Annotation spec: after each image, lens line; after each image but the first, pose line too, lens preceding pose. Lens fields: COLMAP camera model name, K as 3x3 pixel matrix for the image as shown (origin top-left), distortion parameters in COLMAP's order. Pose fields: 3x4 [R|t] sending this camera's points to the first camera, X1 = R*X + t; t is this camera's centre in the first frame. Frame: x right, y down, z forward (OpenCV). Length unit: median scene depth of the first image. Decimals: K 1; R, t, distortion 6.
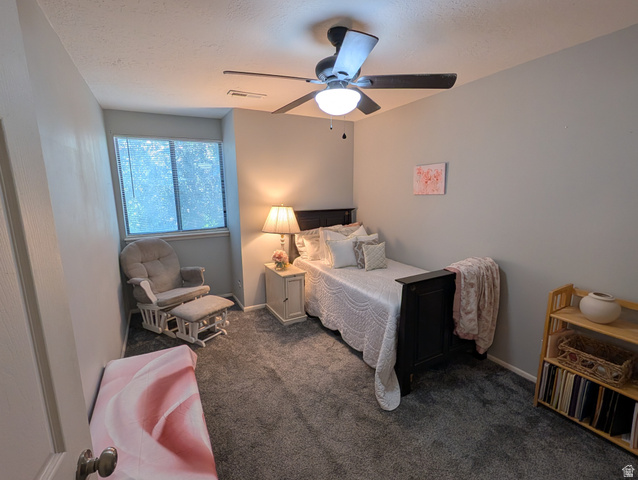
lens RADIAL K [[289.0, 0, 319.0], [0, 289.0, 240.0], [0, 0, 1]] dist [-0.000244, -0.000048]
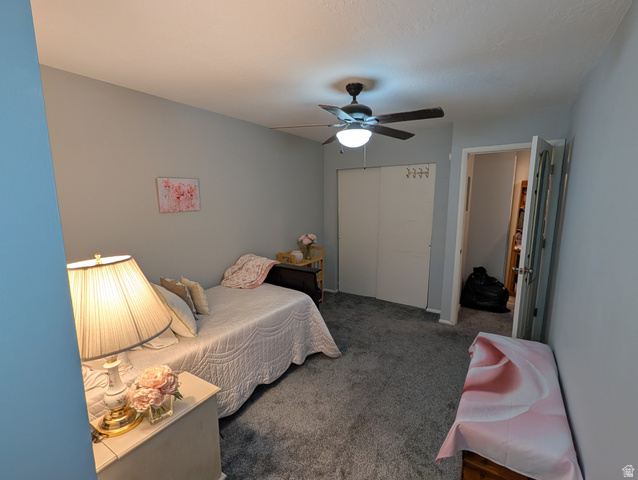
lens RADIAL K [[282.4, 0, 319.0], [0, 282.4, 240.0], [0, 0, 1]] dist [0.000597, 0.000074]
pose [[-0.445445, -0.116580, 0.887687, -0.655772], [0.167922, 0.963012, 0.210736, -0.204200], [-0.879421, 0.242934, -0.409393, 1.108721]]
